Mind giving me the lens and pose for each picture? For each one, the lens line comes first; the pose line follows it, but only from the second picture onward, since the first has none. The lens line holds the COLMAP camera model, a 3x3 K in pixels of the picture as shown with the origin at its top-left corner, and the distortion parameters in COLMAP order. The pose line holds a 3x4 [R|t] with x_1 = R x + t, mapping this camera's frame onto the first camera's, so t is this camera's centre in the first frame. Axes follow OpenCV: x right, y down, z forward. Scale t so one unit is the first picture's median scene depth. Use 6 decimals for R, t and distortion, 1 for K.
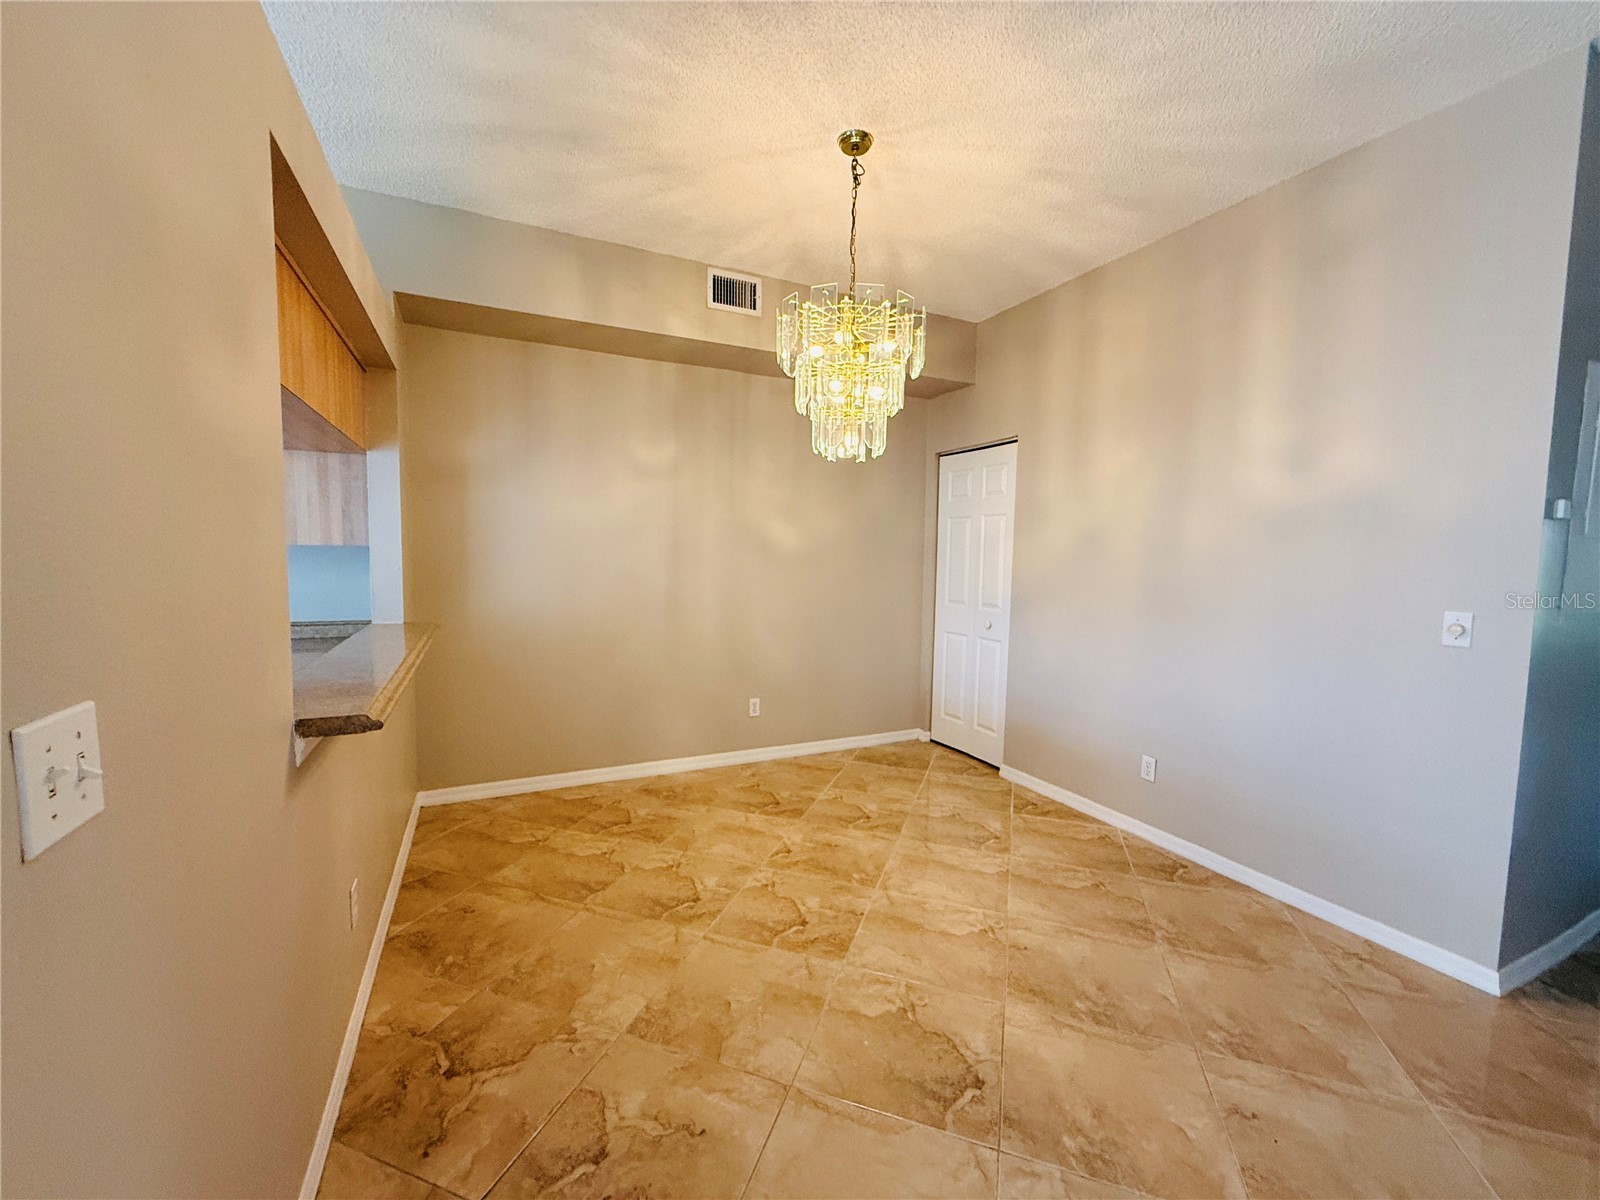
lens RADIAL K [[637.0, 0, 795.1], [0, 637.0, 602.6], [0, 0, 1]] dist [0.000634, -0.000157]
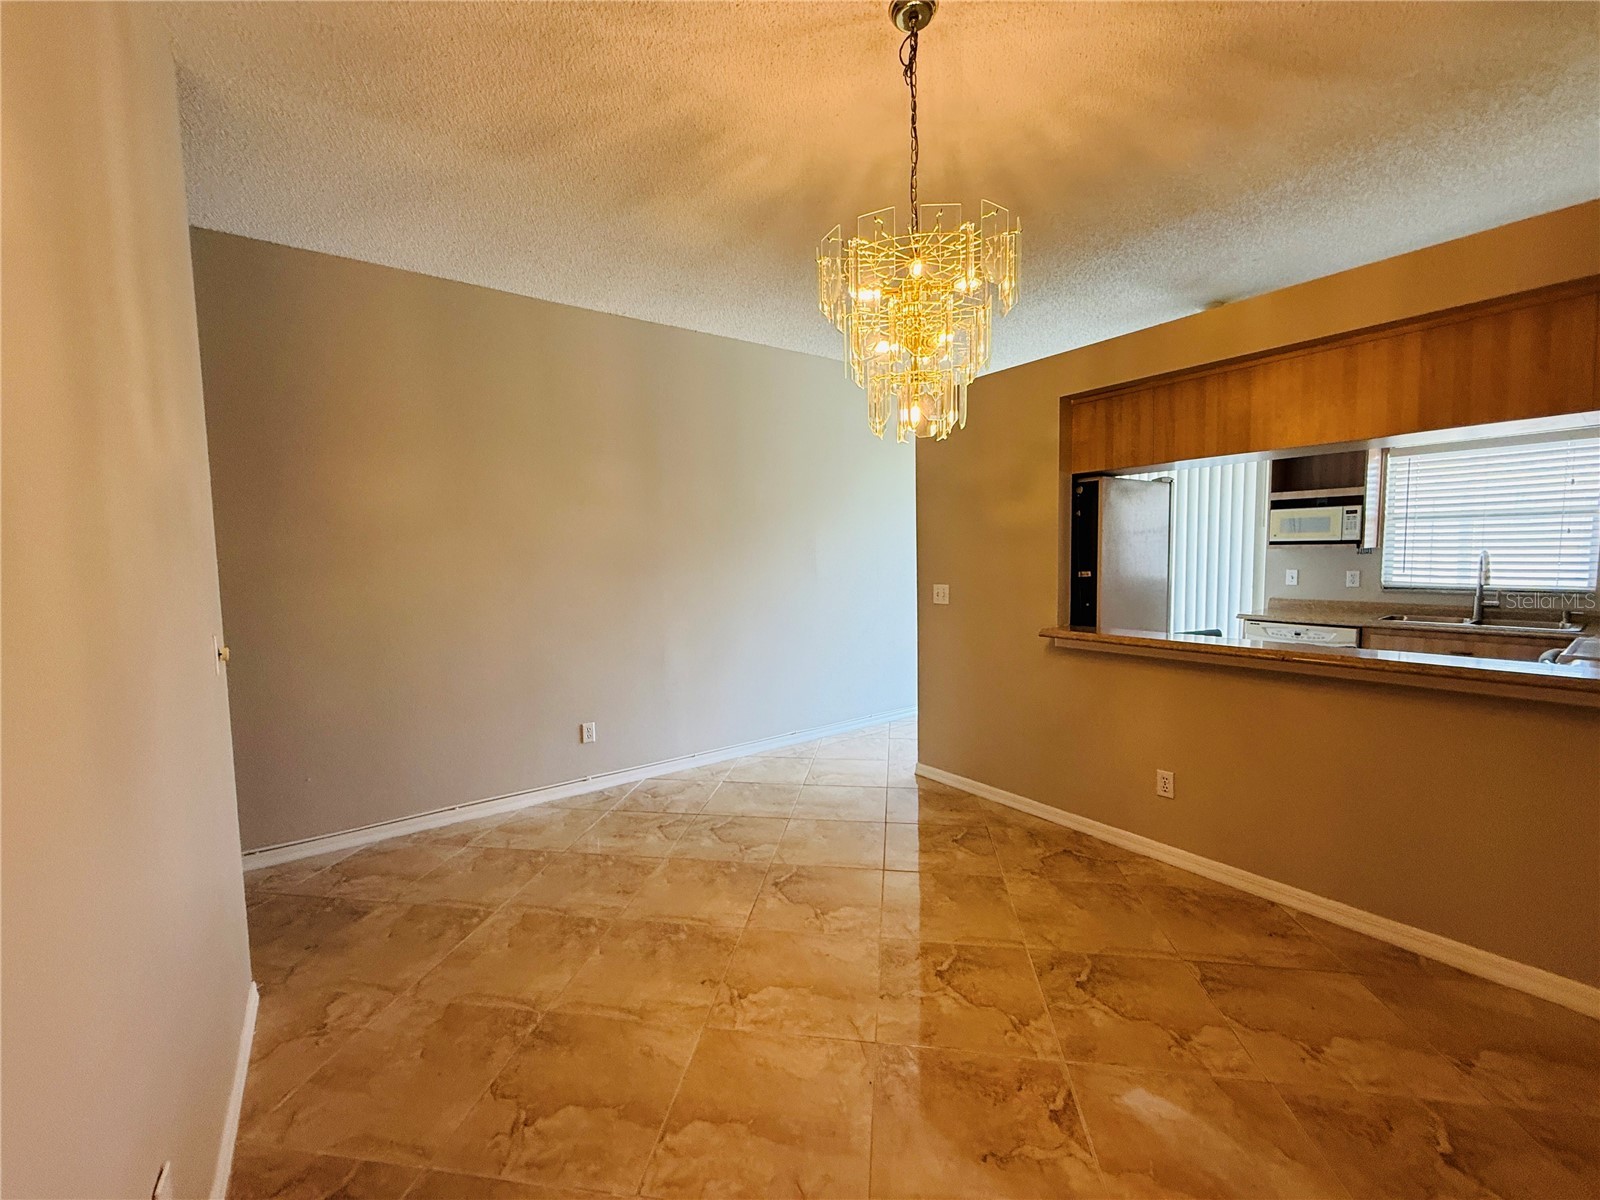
lens RADIAL K [[637.0, 0, 795.1], [0, 637.0, 602.6], [0, 0, 1]] dist [0.000634, -0.000157]
pose [[-0.983511, 0.016934, -0.180055, 0.347188], [-0.009959, 0.989025, 0.147415, -0.139250], [0.180575, 0.146778, -0.972548, 1.661645]]
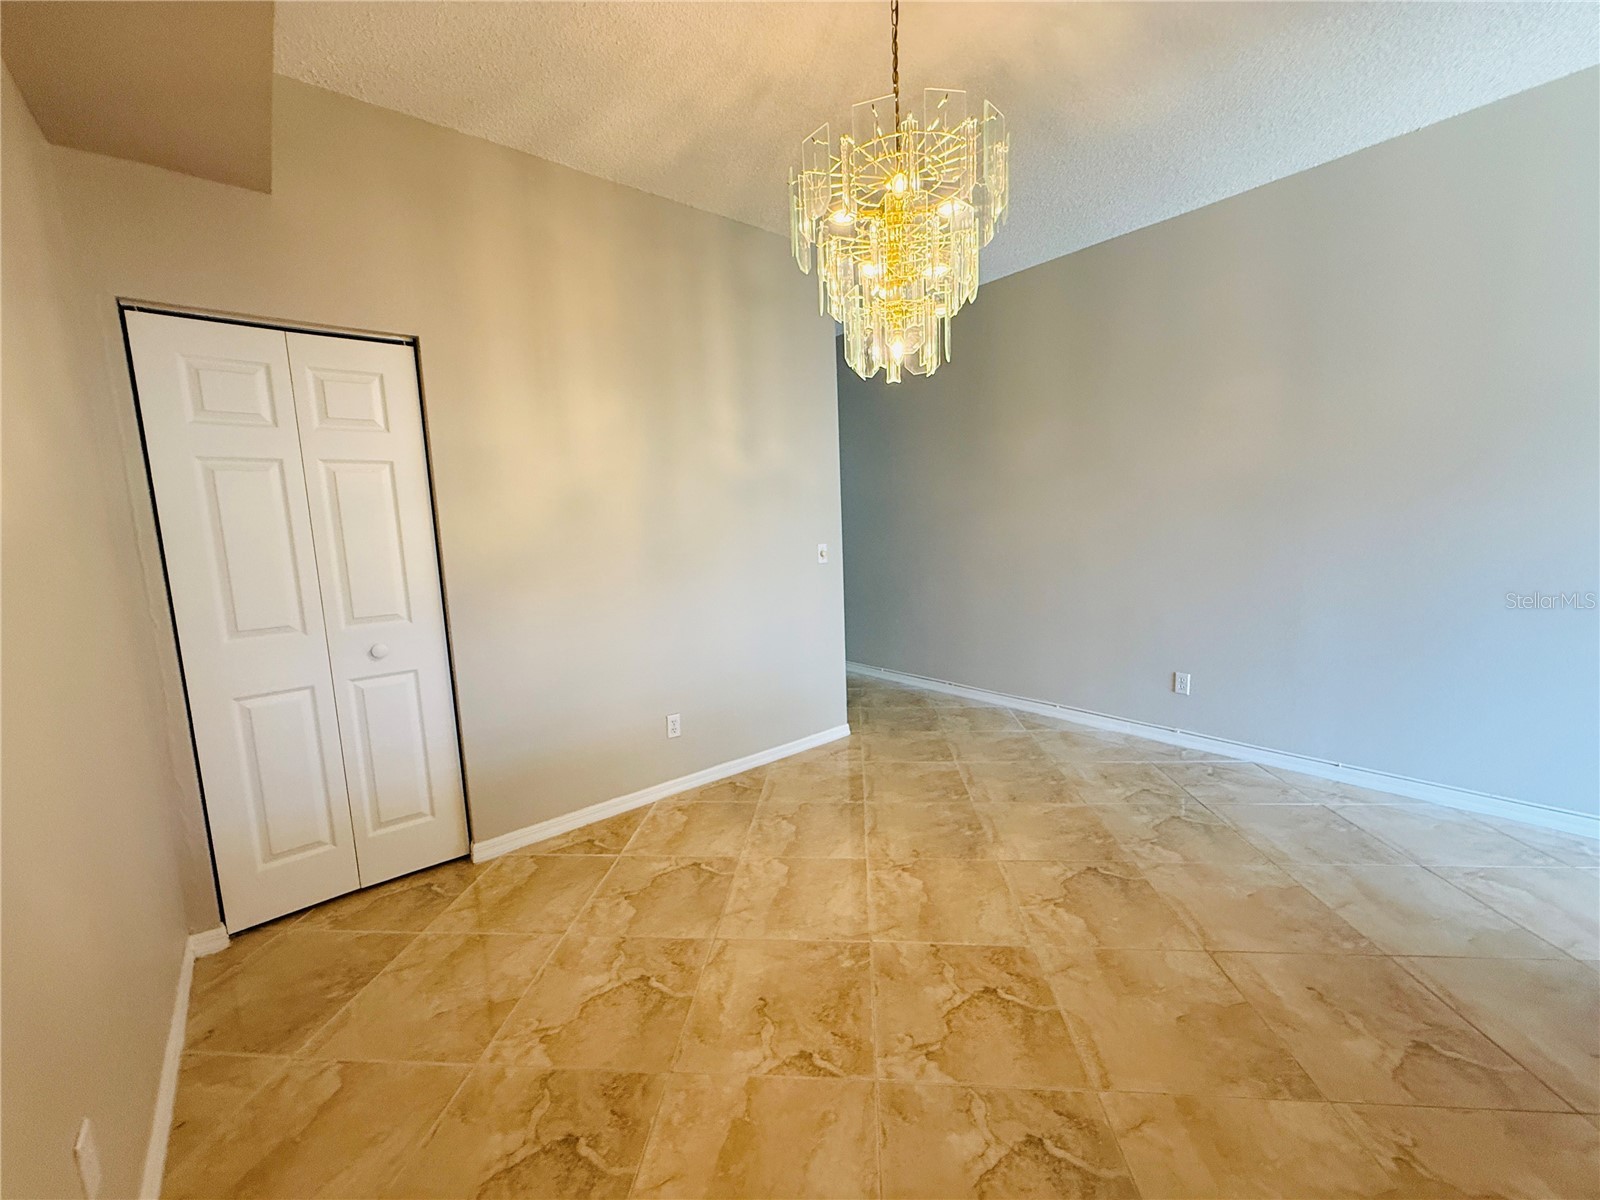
lens RADIAL K [[637.0, 0, 795.1], [0, 637.0, 602.6], [0, 0, 1]] dist [0.000634, -0.000157]
pose [[-0.247978, -0.132344, 0.959683, -0.572281], [0.109852, 0.980394, 0.163586, -0.104521], [-0.962517, 0.145989, -0.228578, 1.258456]]
